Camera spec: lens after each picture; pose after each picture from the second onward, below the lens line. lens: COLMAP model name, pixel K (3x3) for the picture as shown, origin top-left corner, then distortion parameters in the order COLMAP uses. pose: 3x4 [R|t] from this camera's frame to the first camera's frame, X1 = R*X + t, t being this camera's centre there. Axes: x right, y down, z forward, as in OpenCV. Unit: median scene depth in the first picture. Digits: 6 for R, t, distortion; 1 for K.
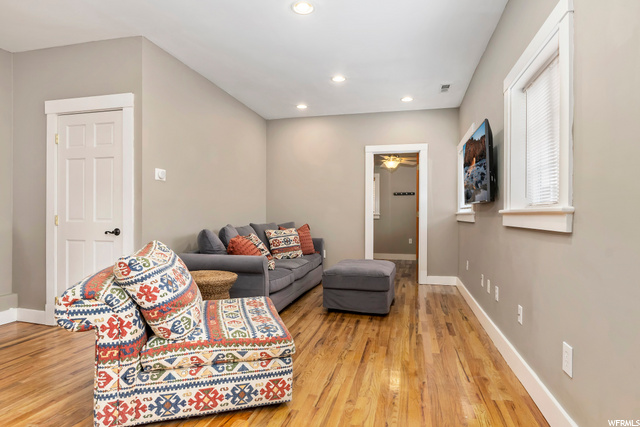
lens RADIAL K [[347.4, 0, 320.0], [0, 347.4, 214.9], [0, 0, 1]] dist [0.002875, 0.000880]
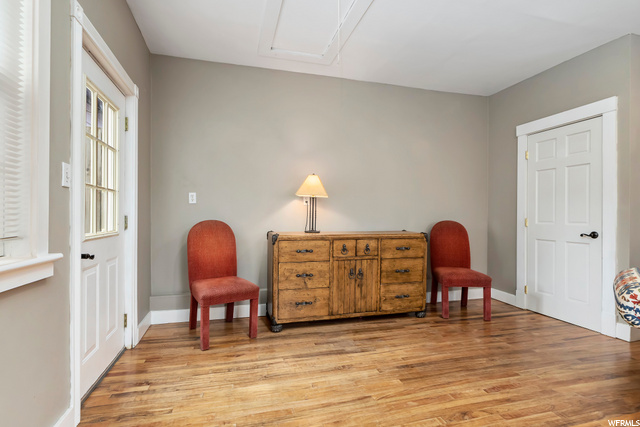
lens RADIAL K [[310.3, 0, 318.1], [0, 310.3, 213.5], [0, 0, 1]] dist [-0.003352, 0.000575]
pose [[0.498026, -0.001291, -0.867161, -0.193889], [-0.008959, 0.999938, -0.006634, -0.001688], [0.867116, 0.011073, 0.497984, -0.171457]]
